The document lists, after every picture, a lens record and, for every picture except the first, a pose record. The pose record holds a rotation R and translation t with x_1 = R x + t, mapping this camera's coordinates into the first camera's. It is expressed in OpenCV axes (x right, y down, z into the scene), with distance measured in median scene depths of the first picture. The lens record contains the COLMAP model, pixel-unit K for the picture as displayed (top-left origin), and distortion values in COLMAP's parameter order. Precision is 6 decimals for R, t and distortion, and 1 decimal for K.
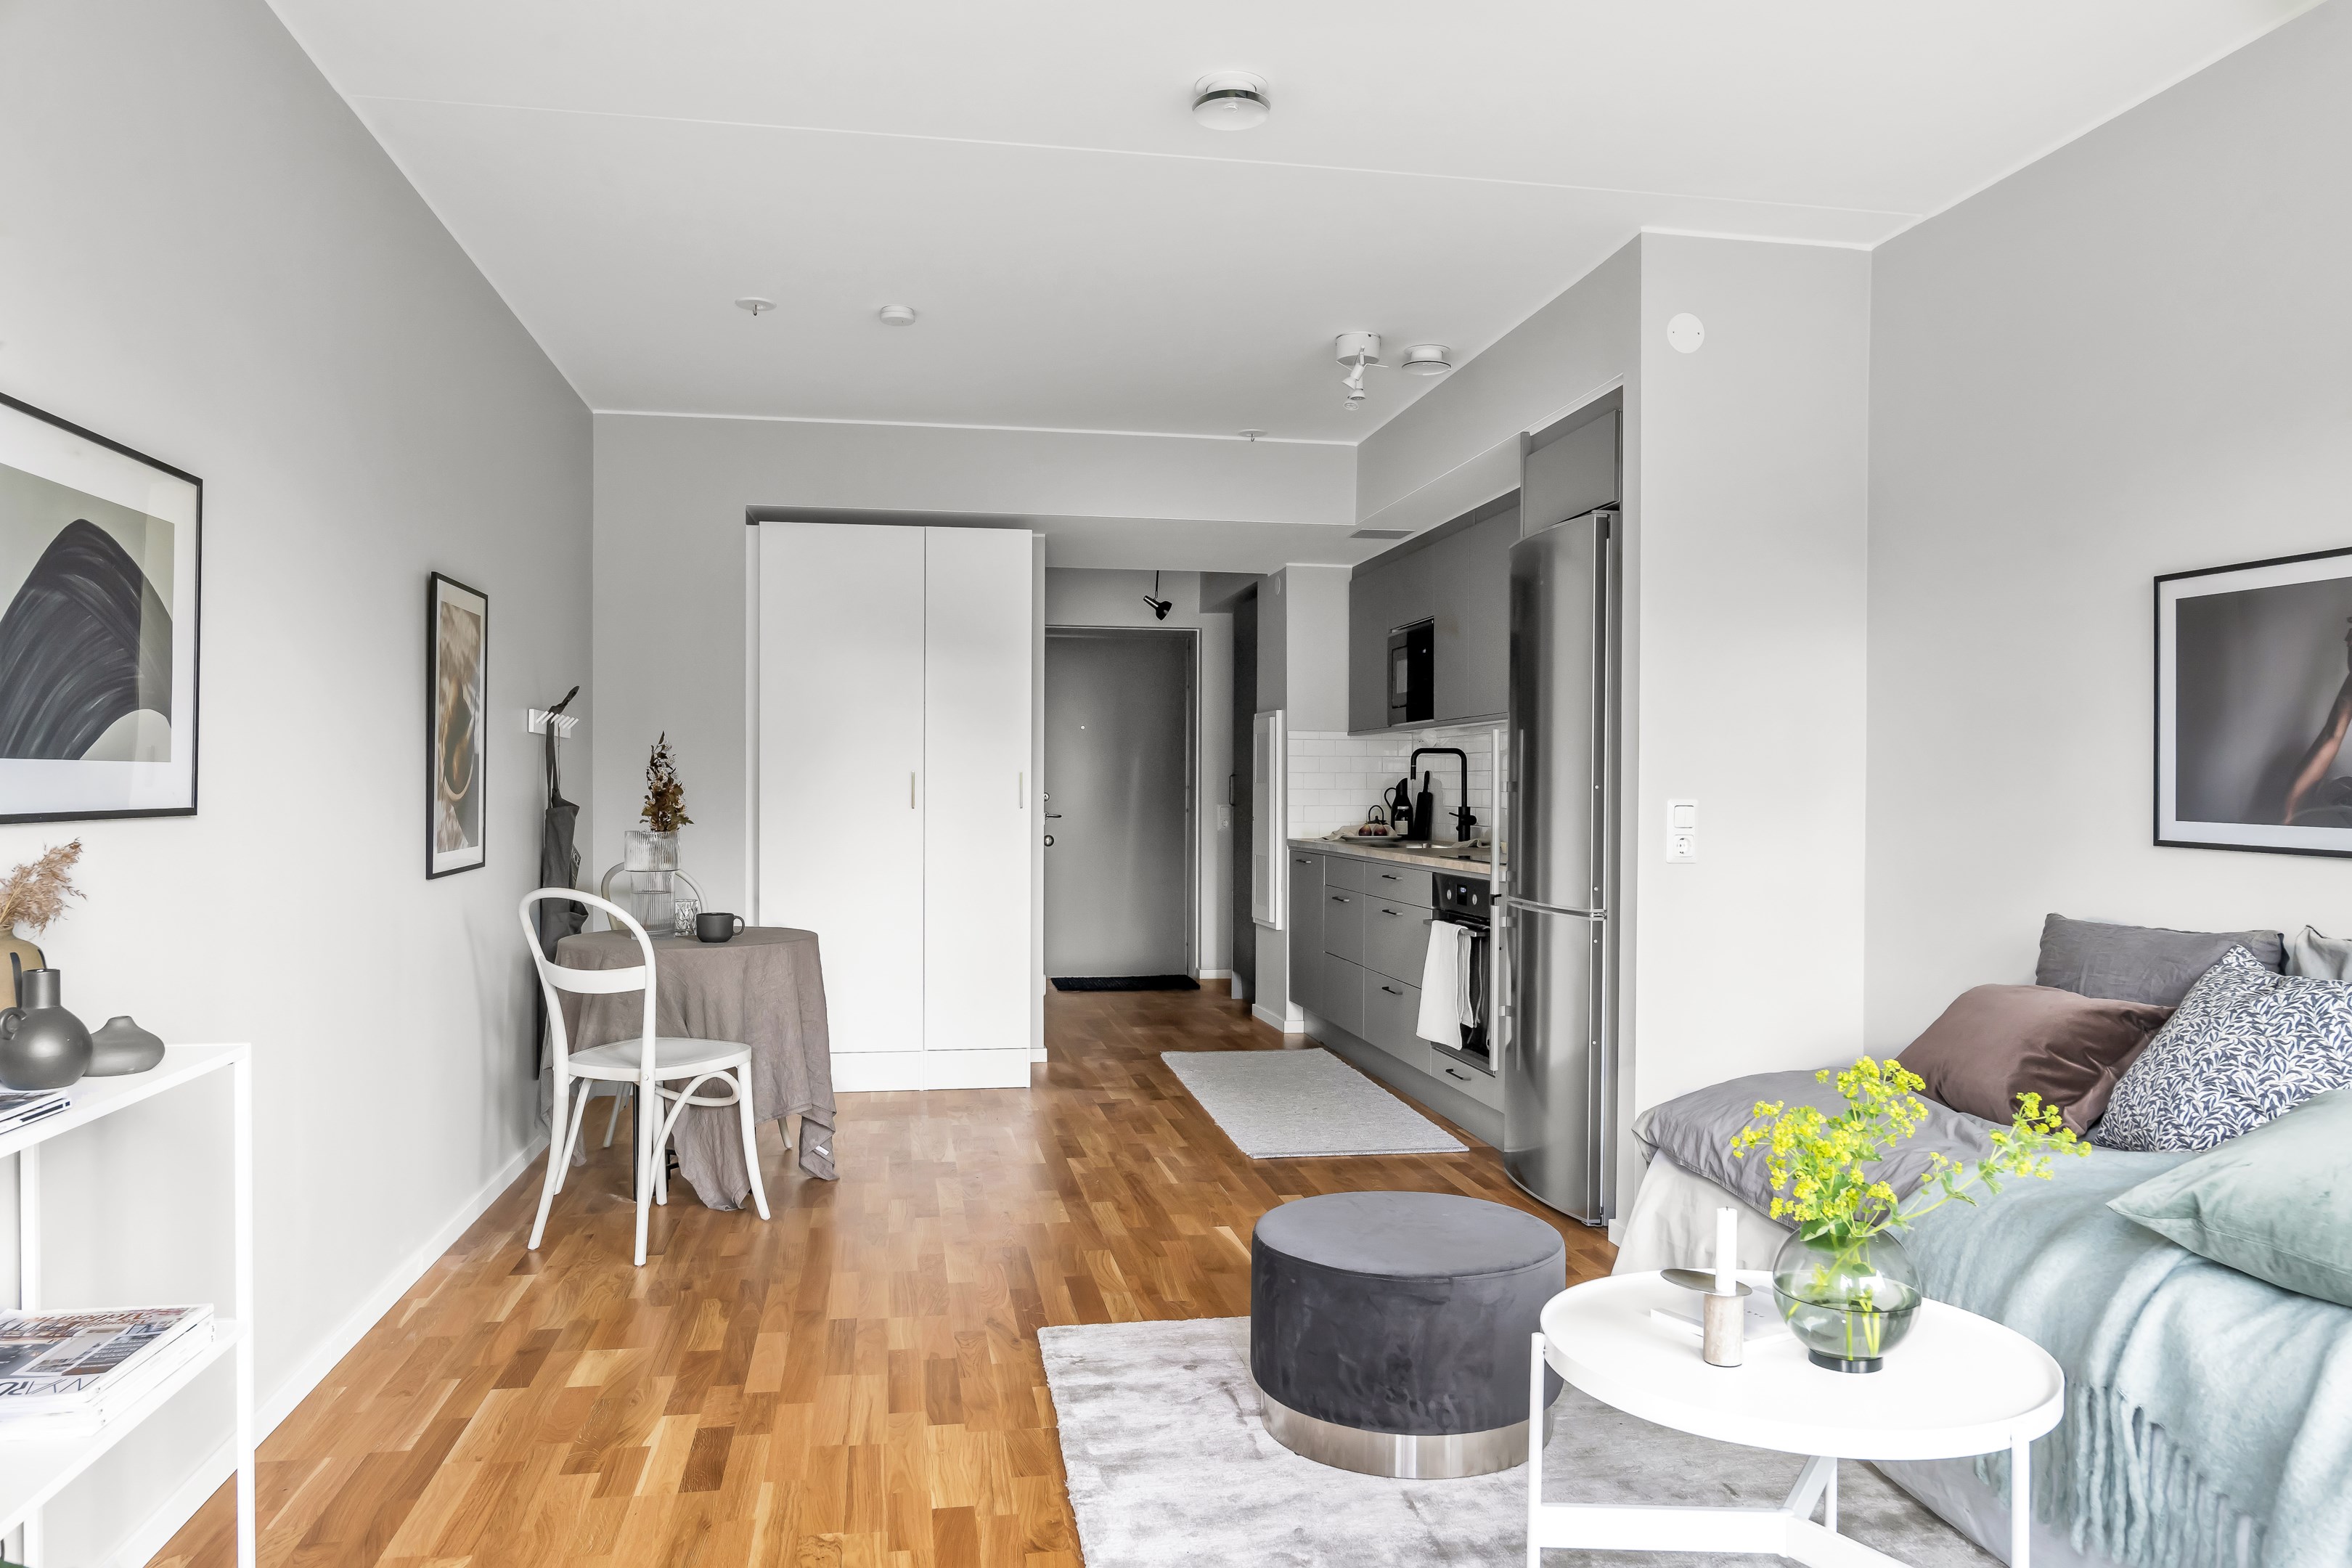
lens RADIAL K [[1637.3, 0, 1177.5], [0, 1637.3, 796.8], [0, 0, 1]] dist [0.031927, -0.000845]
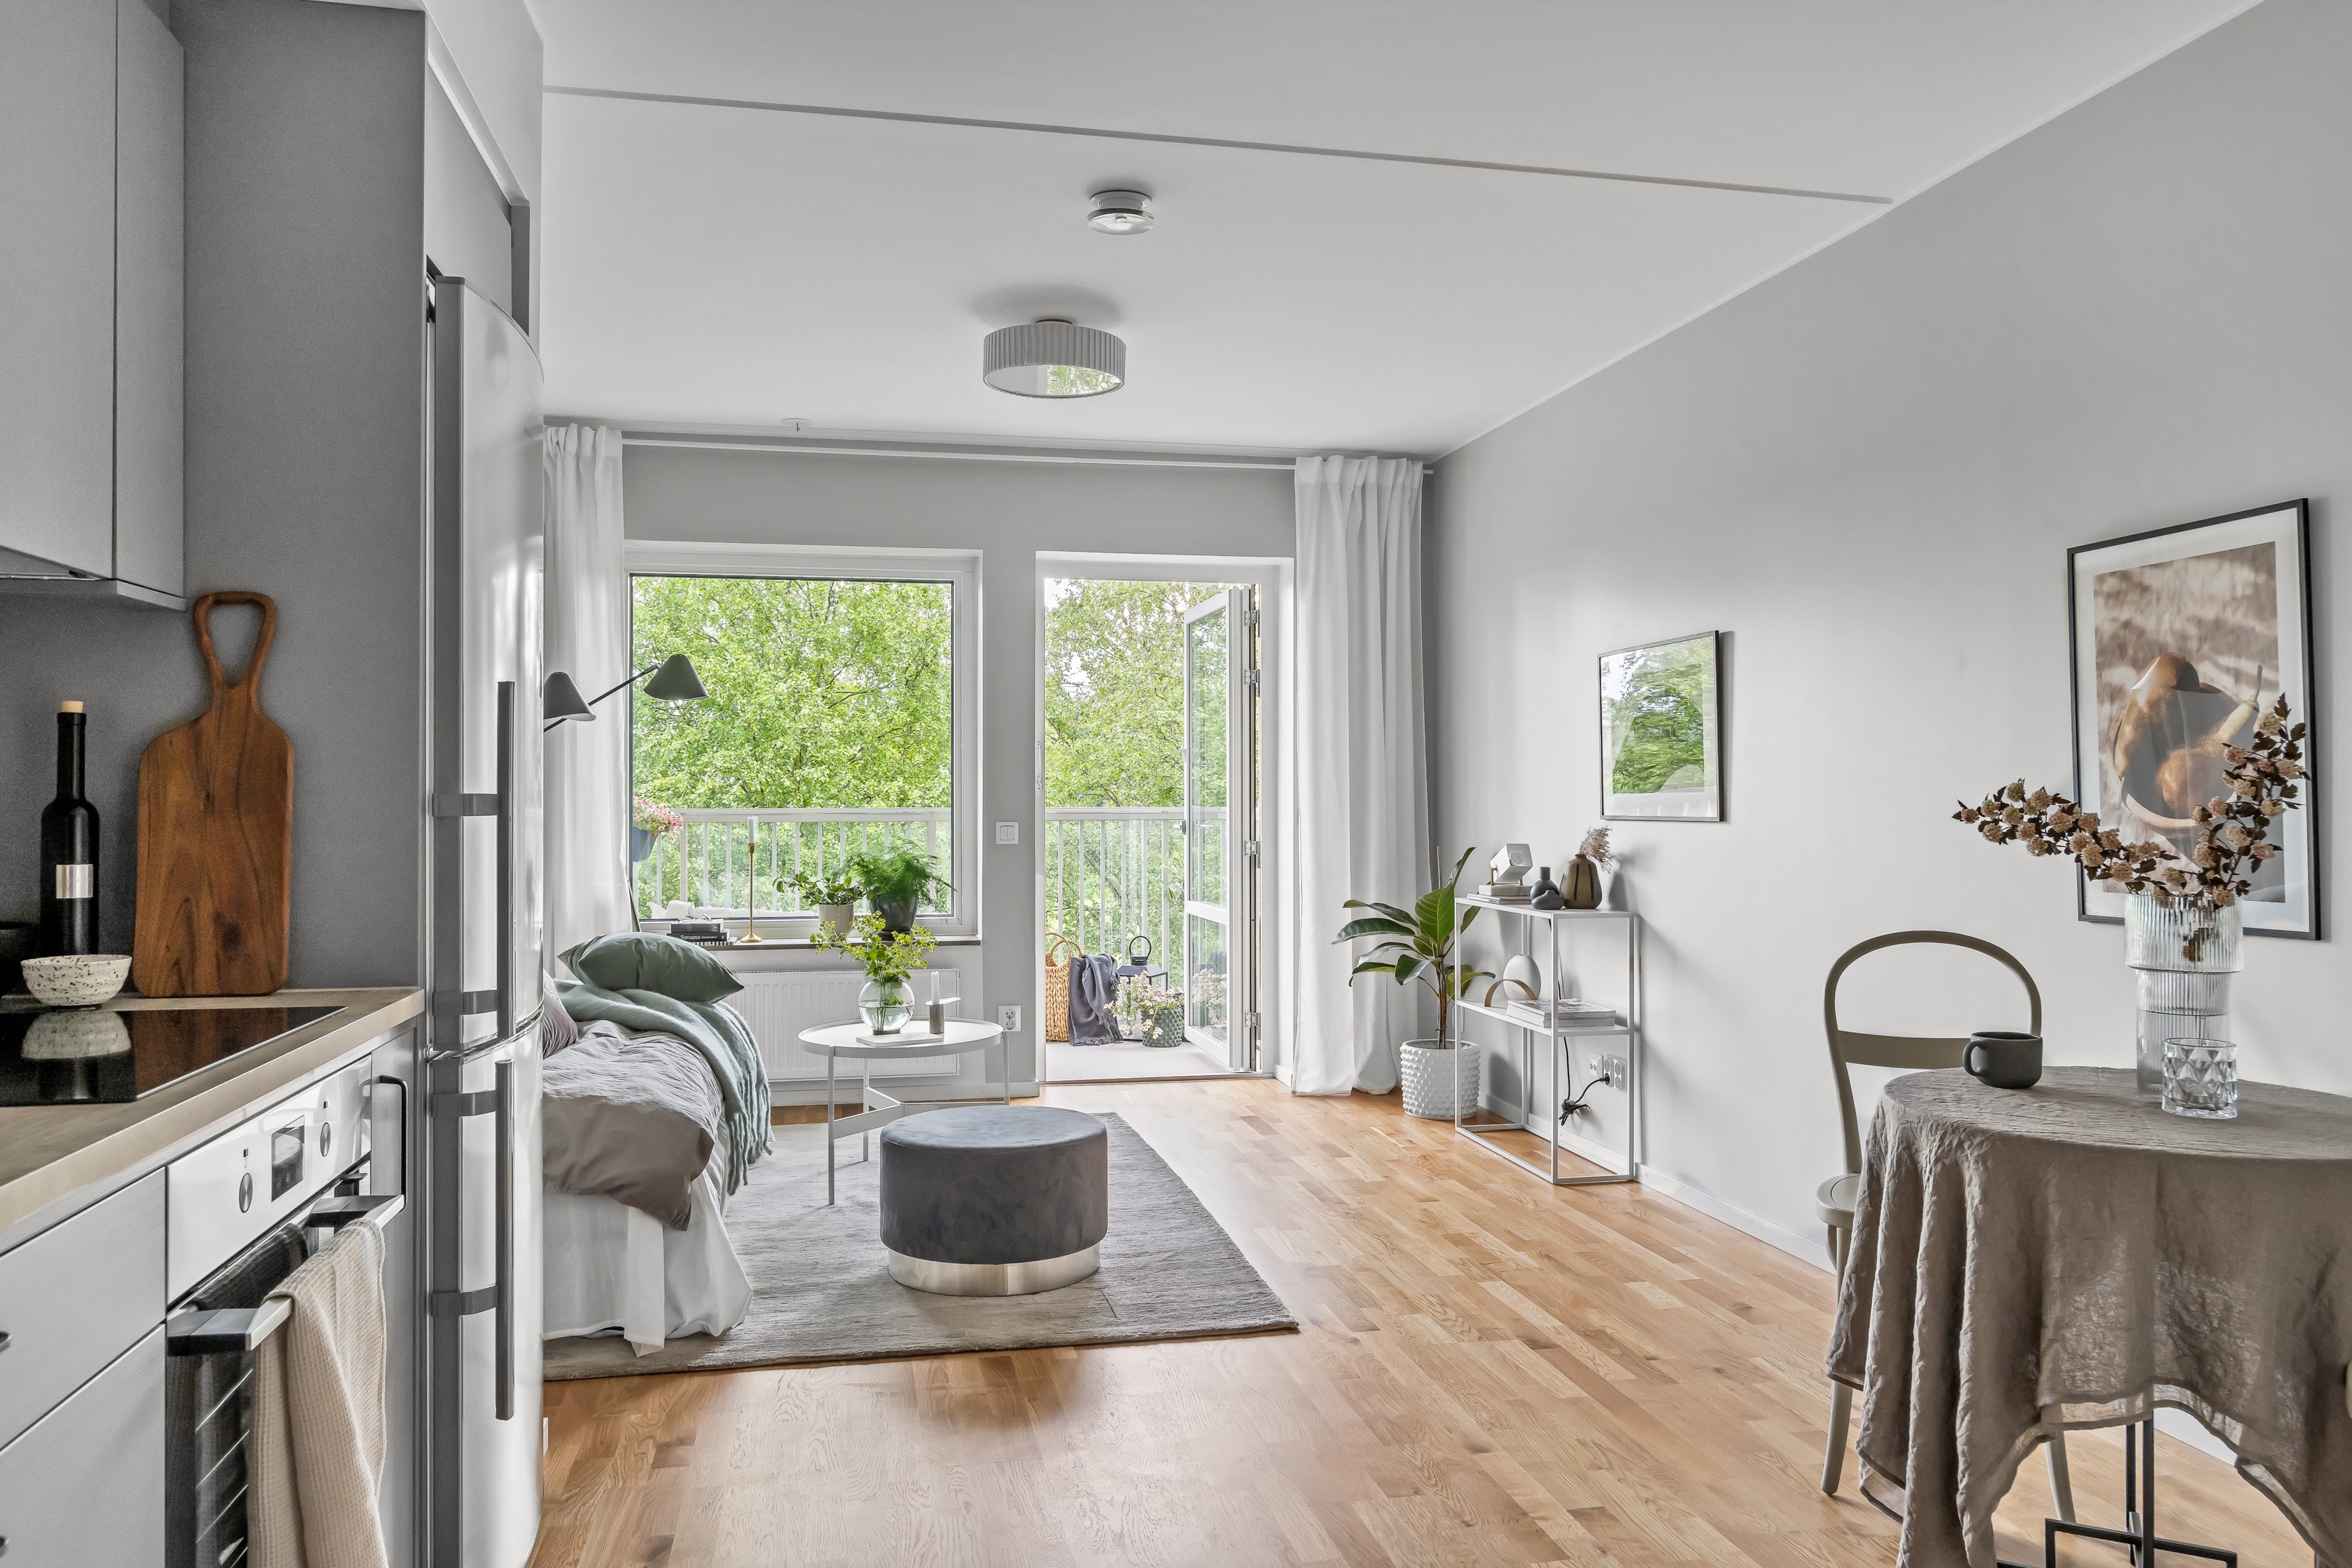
lens RADIAL K [[1672.7, 0, 1176.0], [0, 1672.7, 784.0], [0, 0, 1]] dist [-0.006340, -0.000609]
pose [[-0.999676, -0.003761, -0.025177, 0.025060], [-0.003736, 0.999992, -0.001028, -0.021925], [0.025181, -0.000933, -0.999682, 2.407574]]
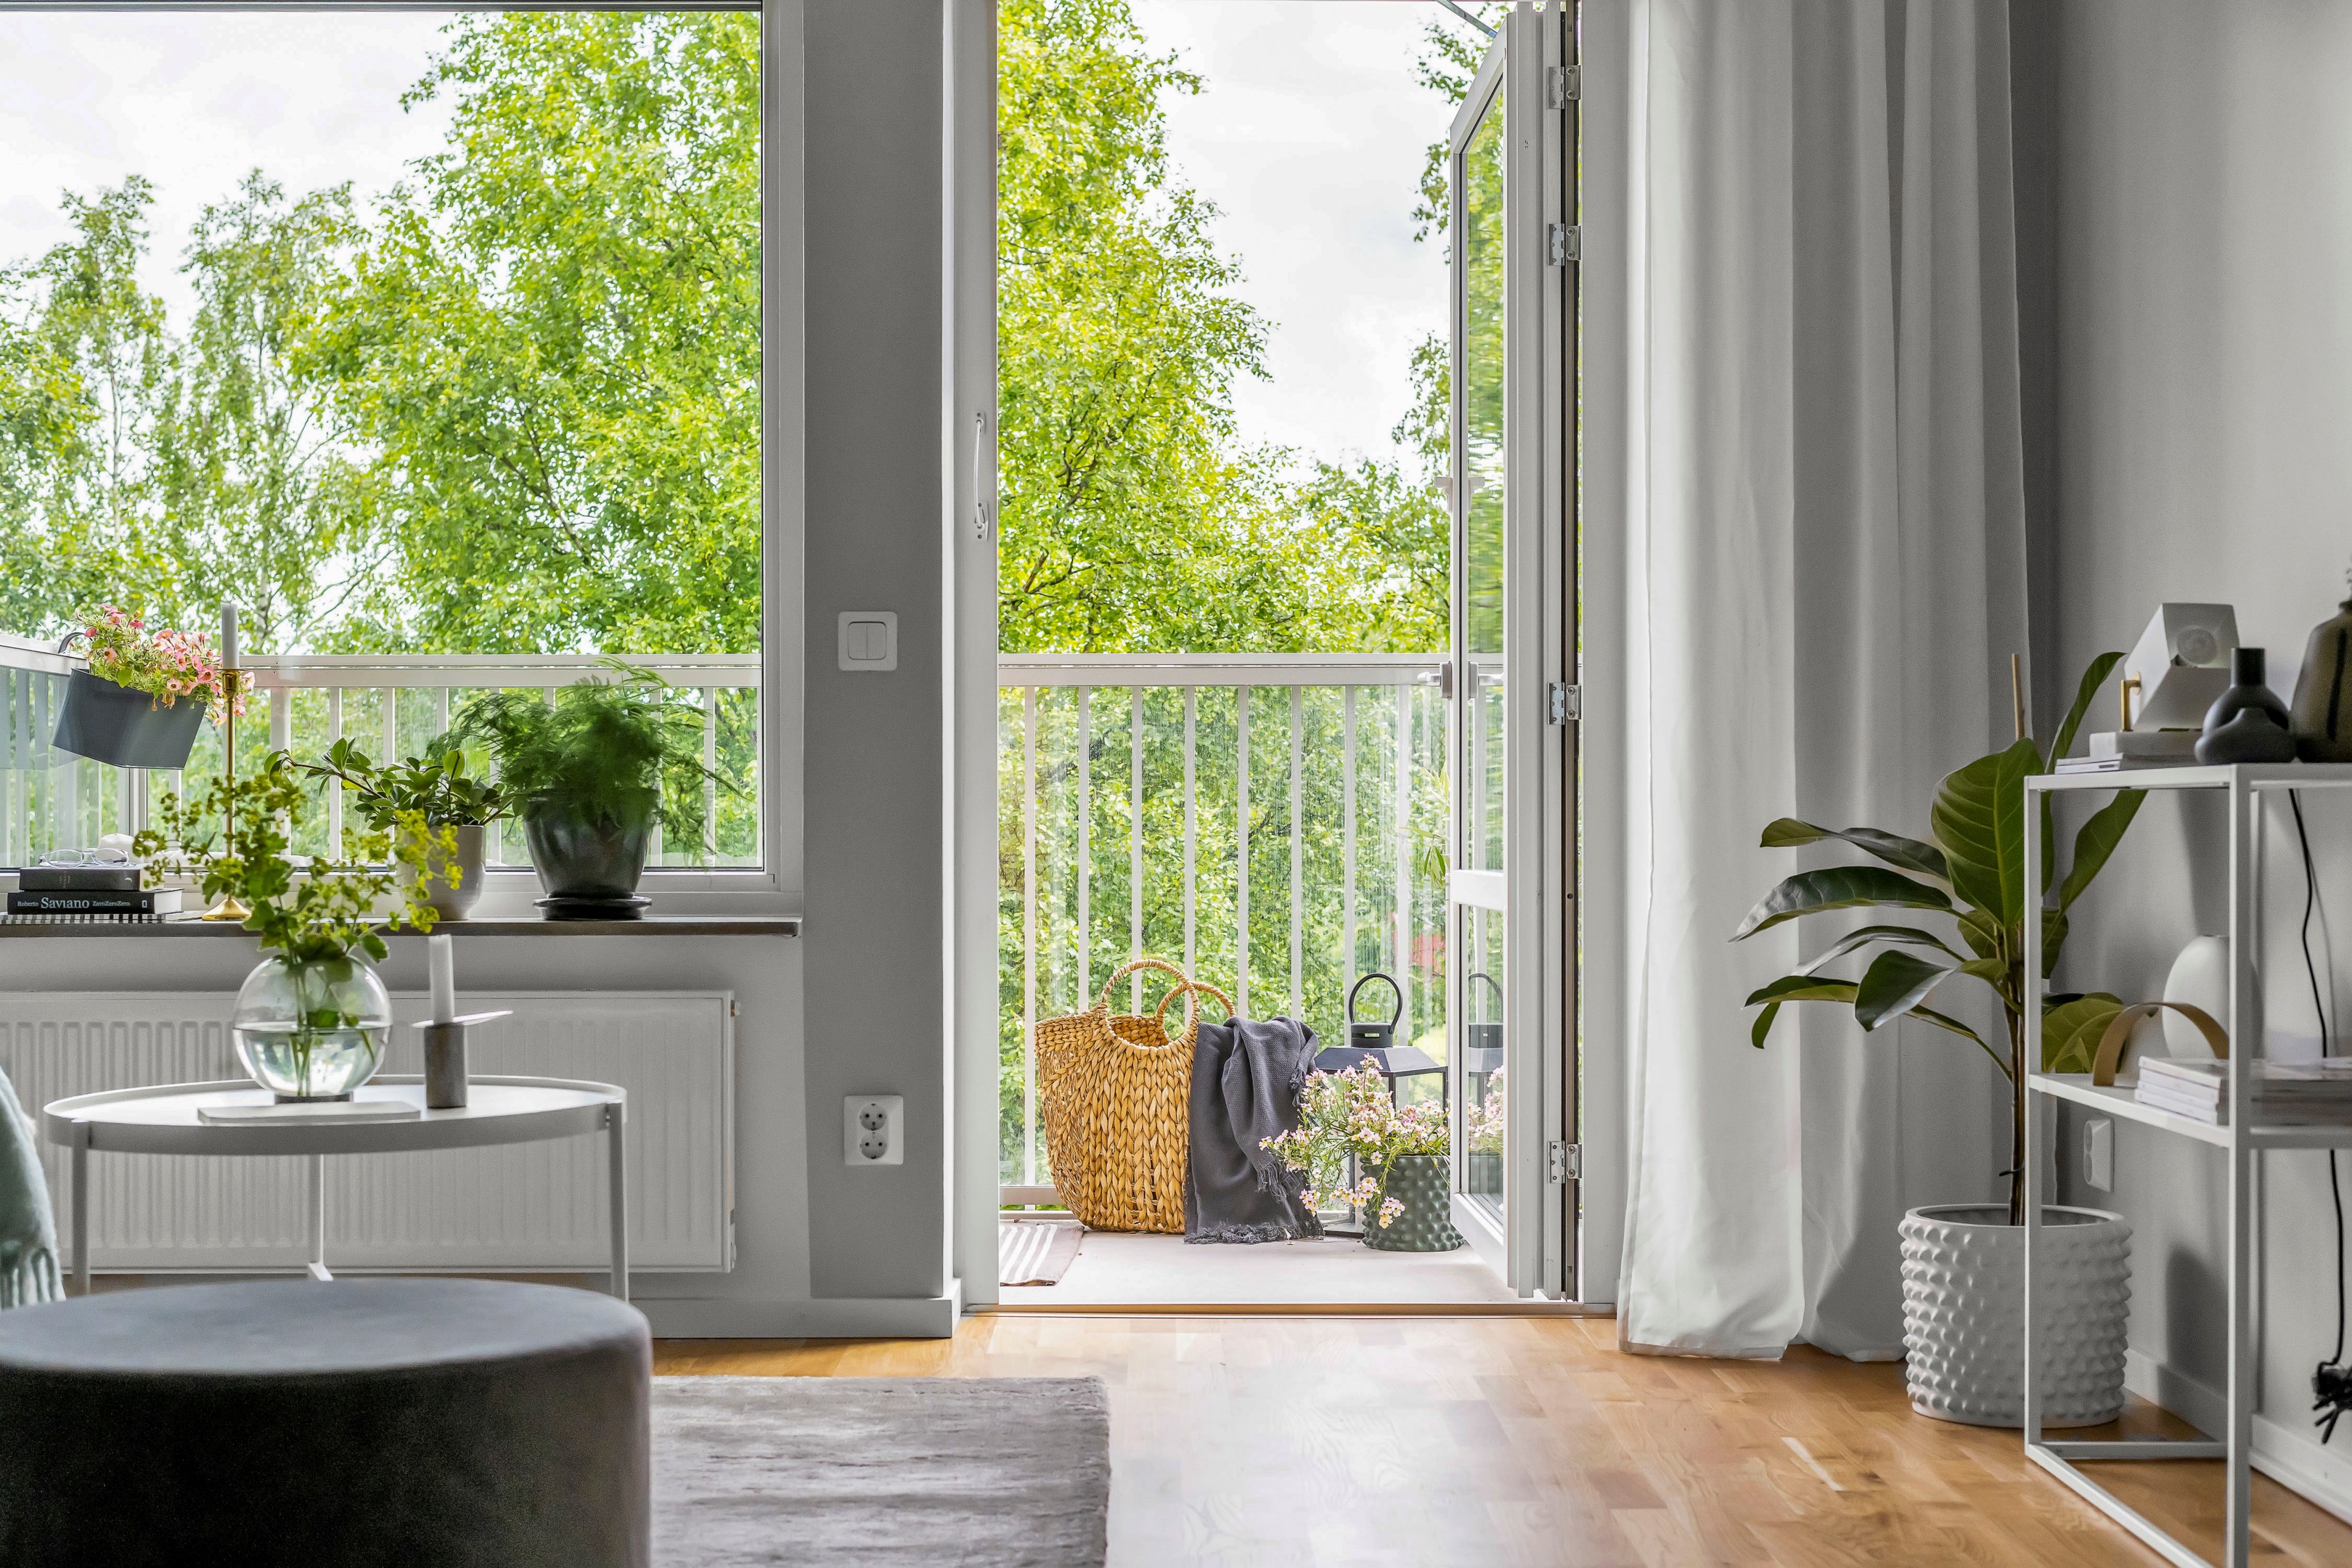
lens RADIAL K [[3510.8, 0, 1166.1], [0, 3510.8, 837.2], [0, 0, 1]] dist [0.001118, 0.049801]
pose [[-0.984363, -0.004582, 0.176091, -0.259614], [-0.003049, 0.999955, 0.008978, 0.120625], [-0.176125, 0.008301, -0.984333, 1.907962]]
